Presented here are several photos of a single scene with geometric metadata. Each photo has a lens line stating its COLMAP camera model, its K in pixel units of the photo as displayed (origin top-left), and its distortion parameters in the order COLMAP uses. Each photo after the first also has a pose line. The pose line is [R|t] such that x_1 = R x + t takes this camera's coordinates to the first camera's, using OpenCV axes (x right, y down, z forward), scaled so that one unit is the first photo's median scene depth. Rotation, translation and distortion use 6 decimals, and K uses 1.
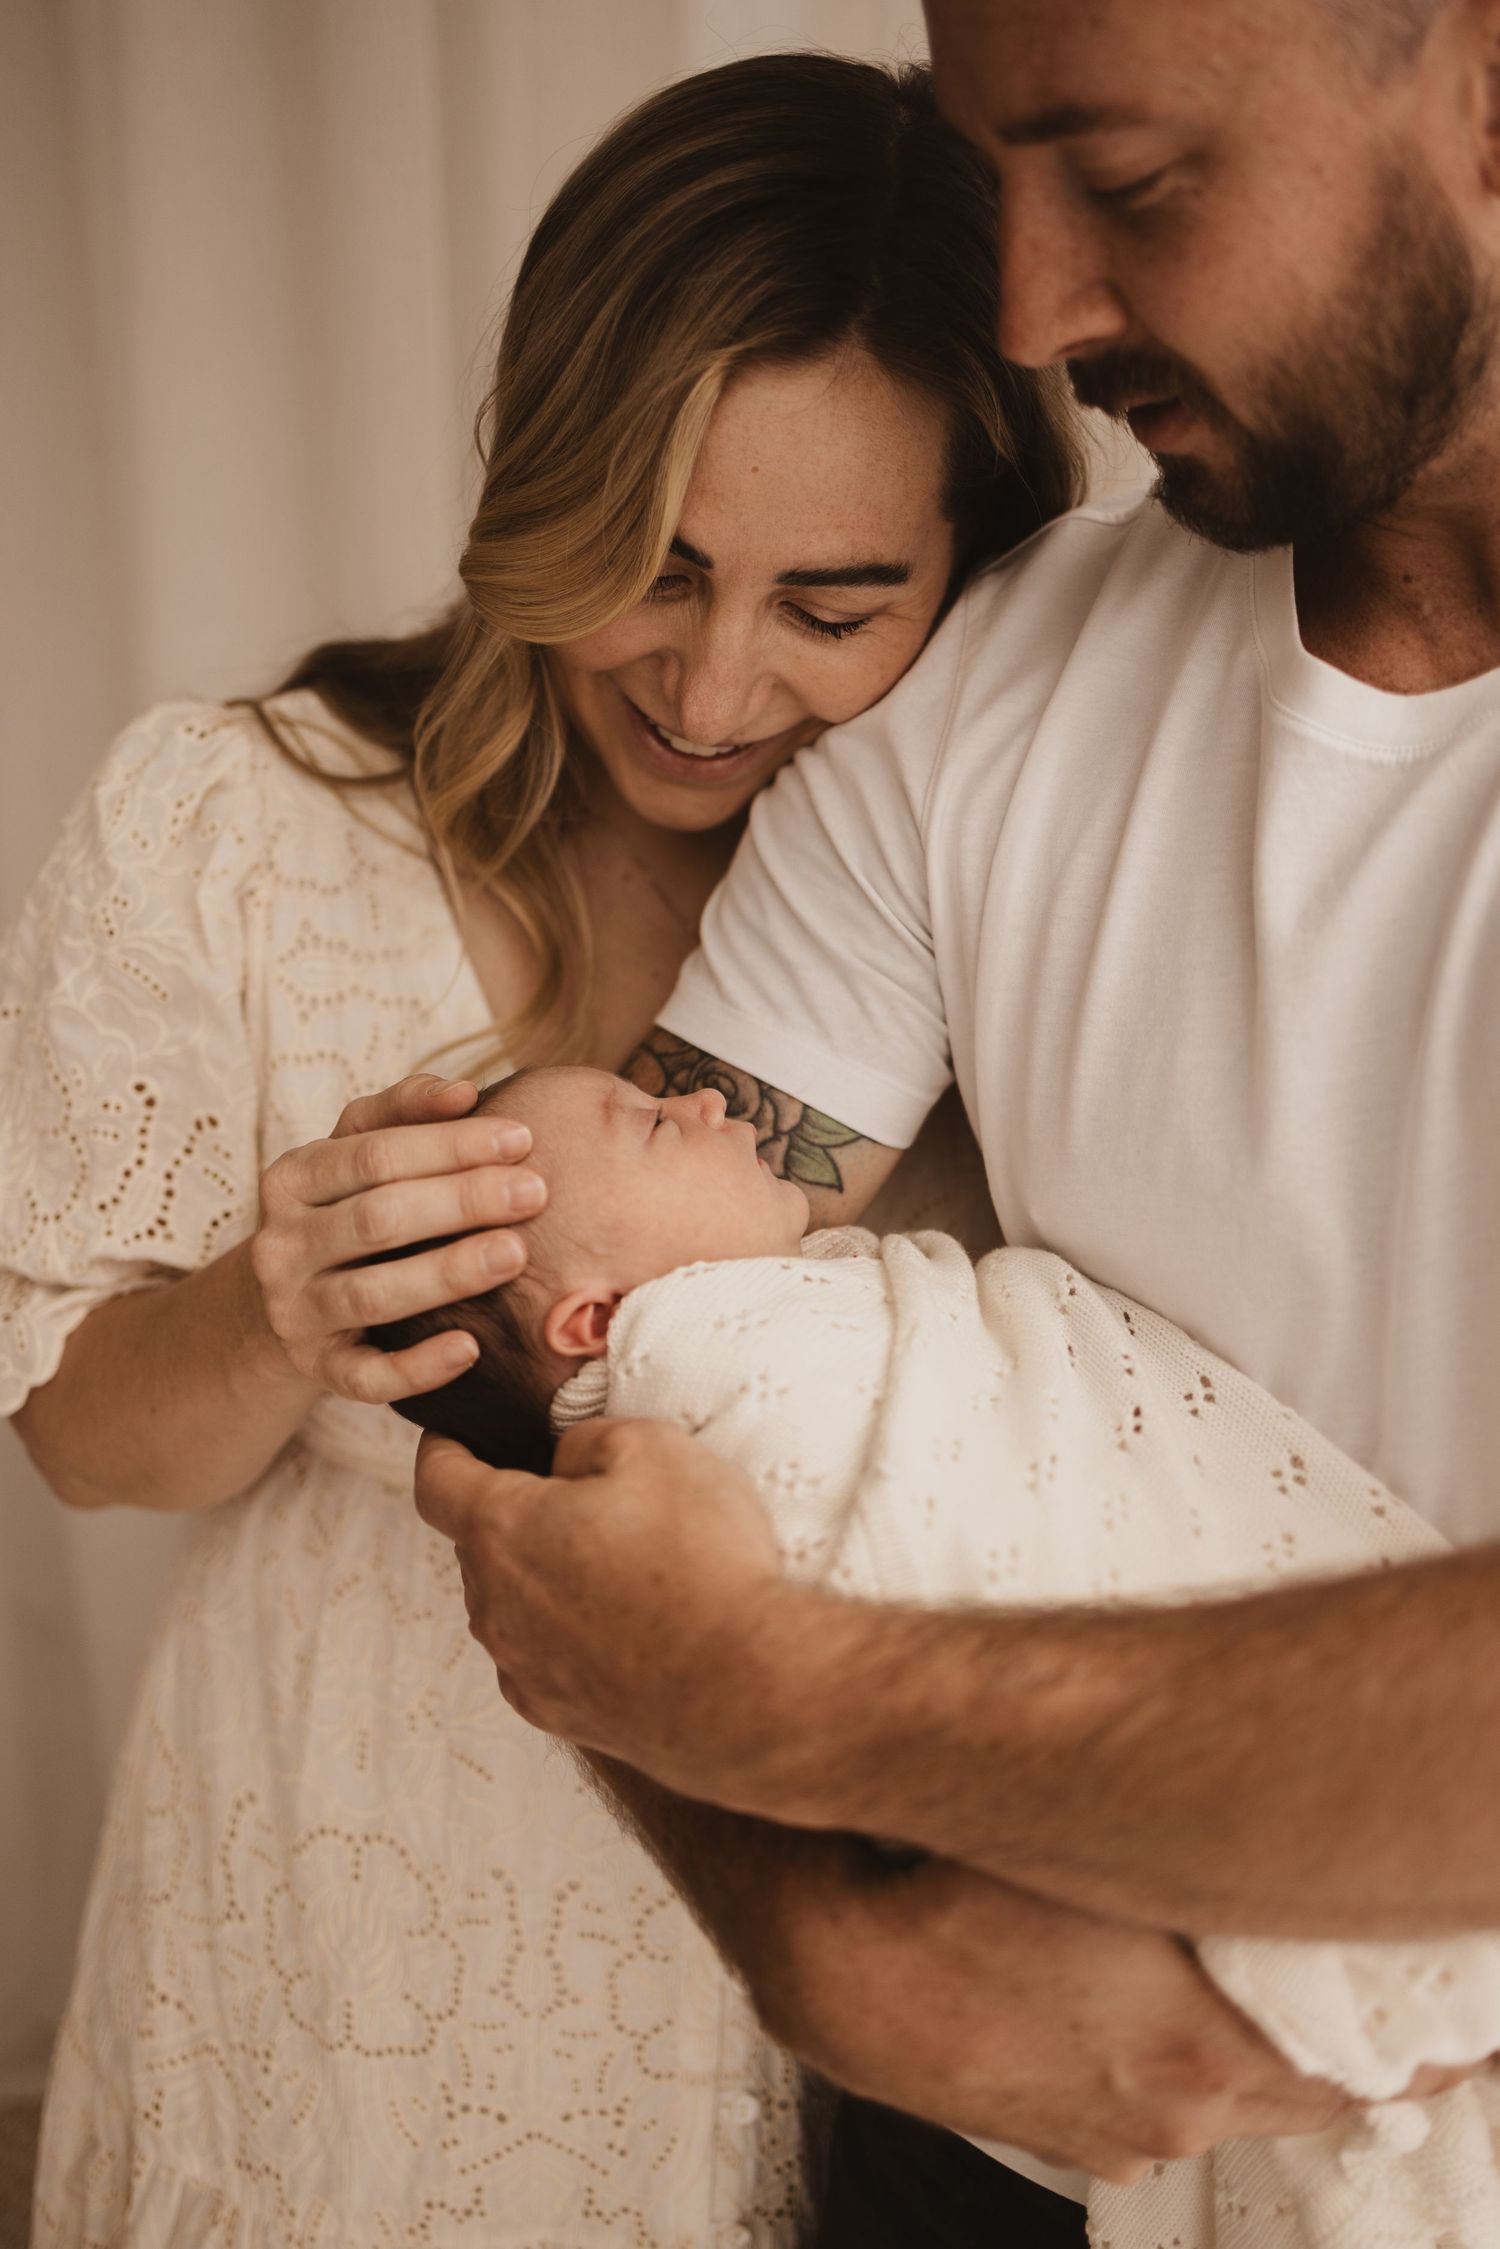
lens RADIAL K [[2076.6, 0, 750.0], [0, 2076.6, 1124.5], [0, 0, 1]] dist [0.046048, 0.011012]
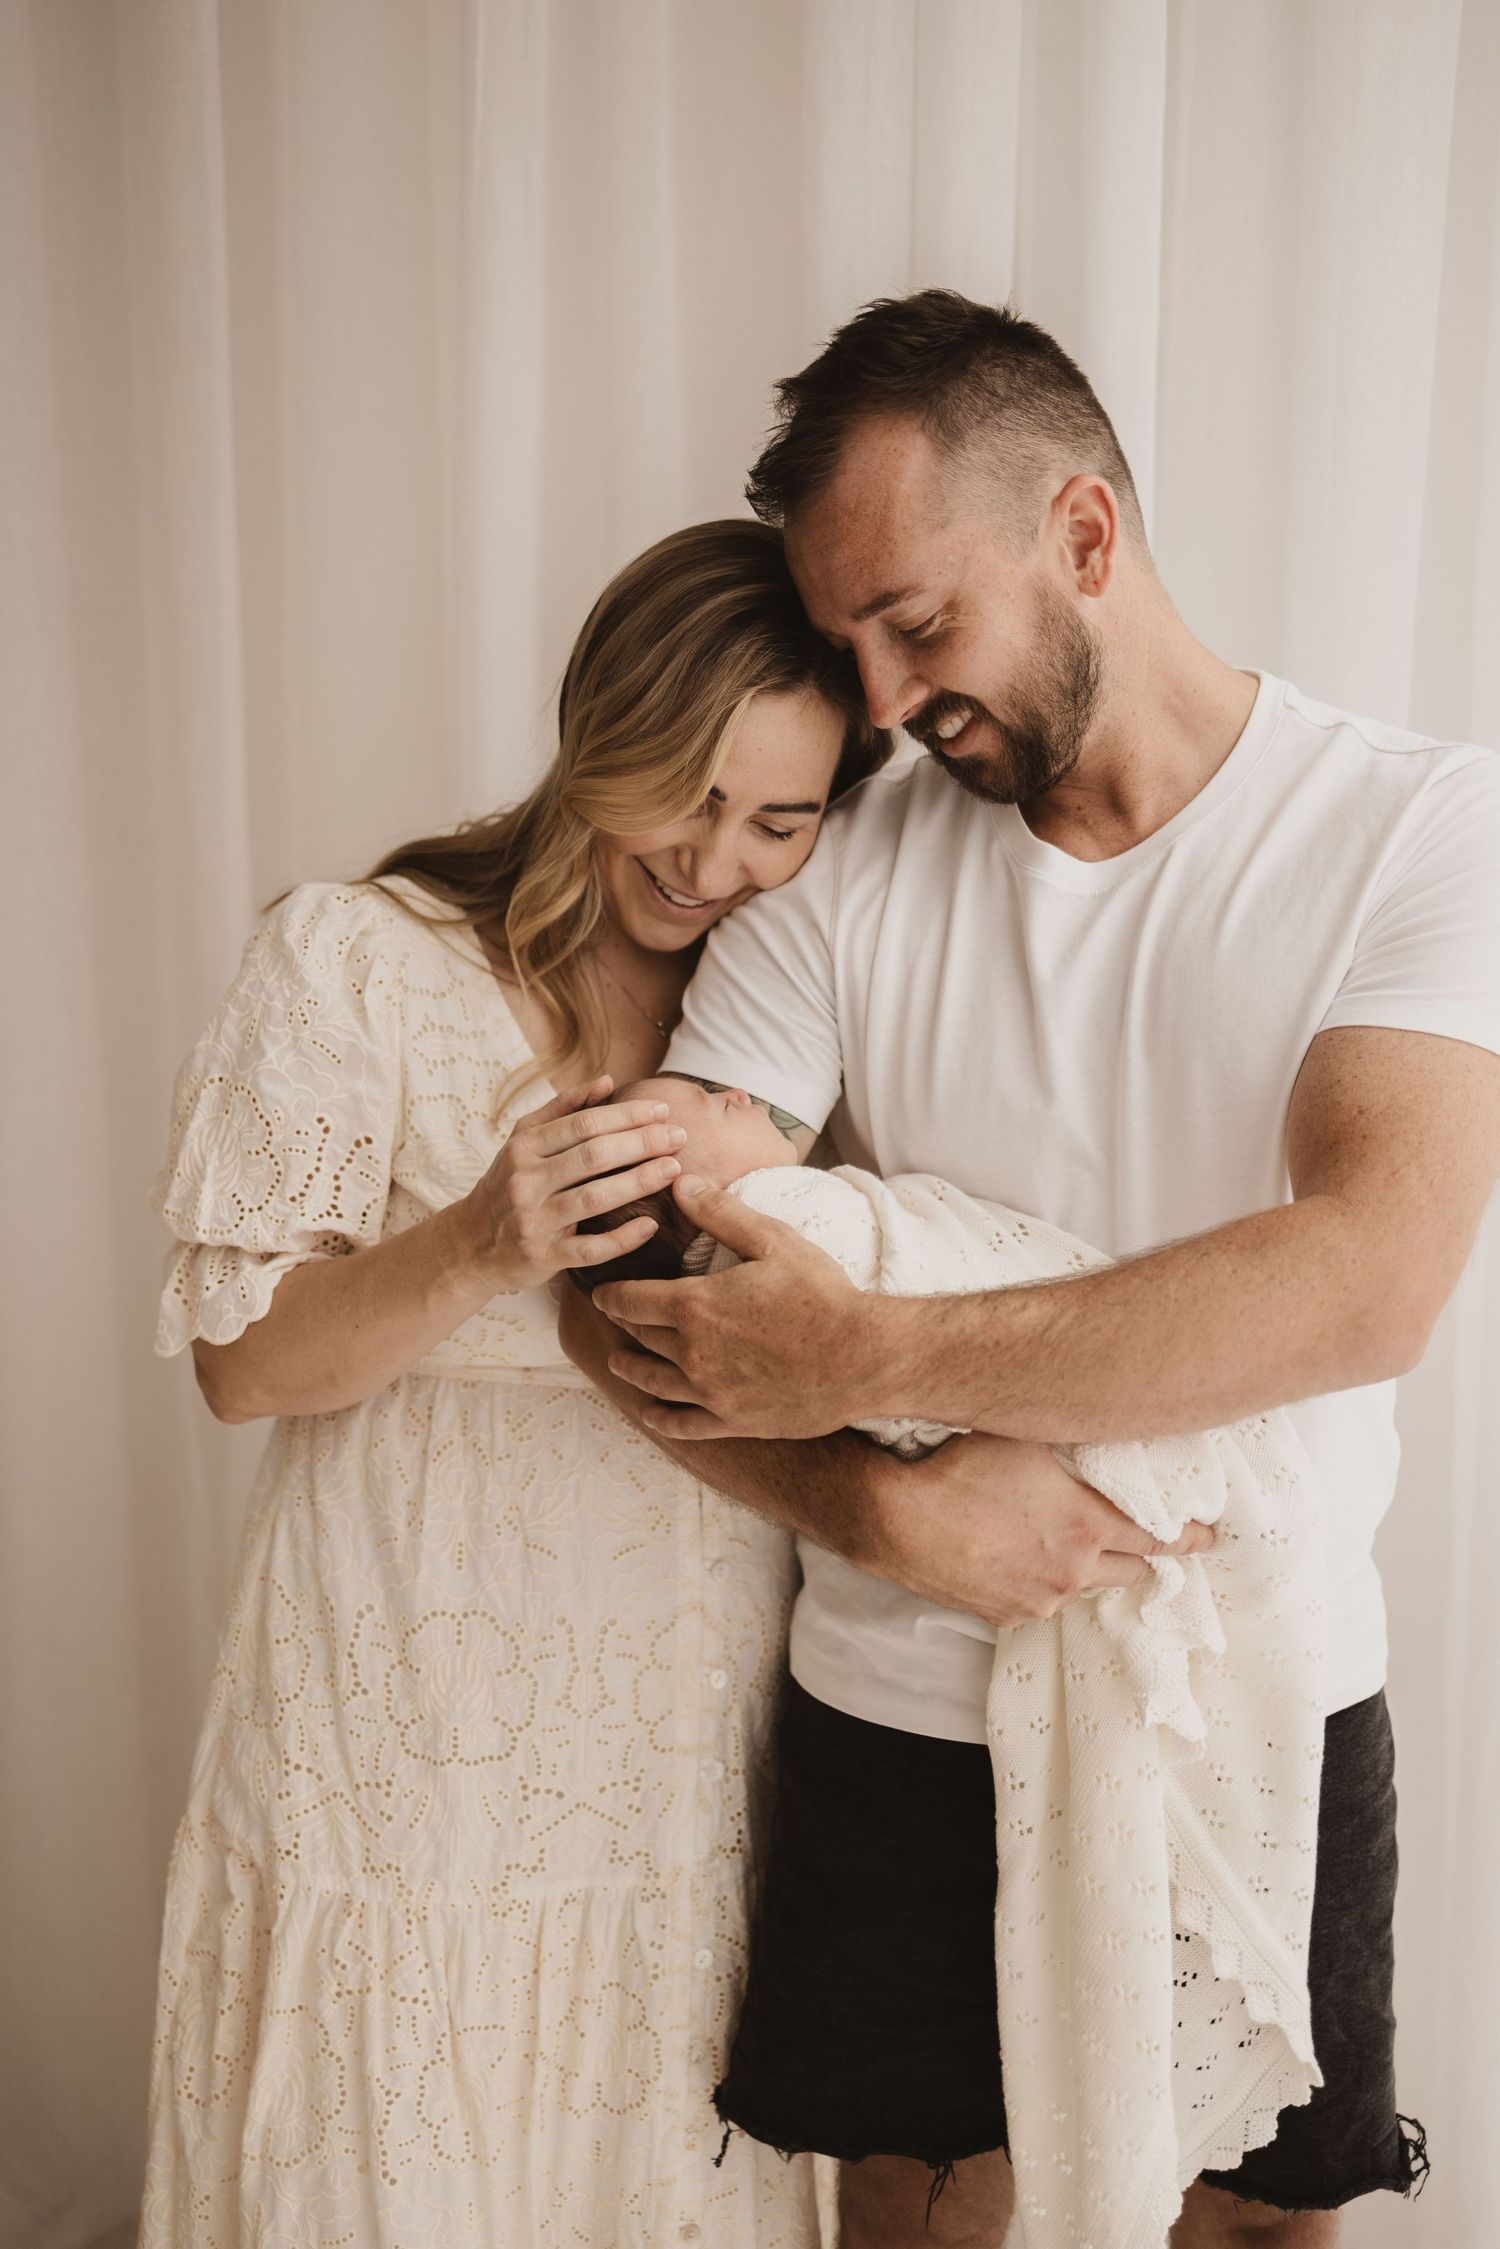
lens RADIAL K [[2289.9, 0, 750.0], [0, 2289.9, 1124.5], [0, 0, 1]] dist [0.171197, 0.000225]
pose [[0.958994, -0.026641, 0.282173, -0.457658], [0.056257, 0.993656, -0.097383, 0.166265], [-0.277788, 0.109264, 0.954408, -0.709848]]
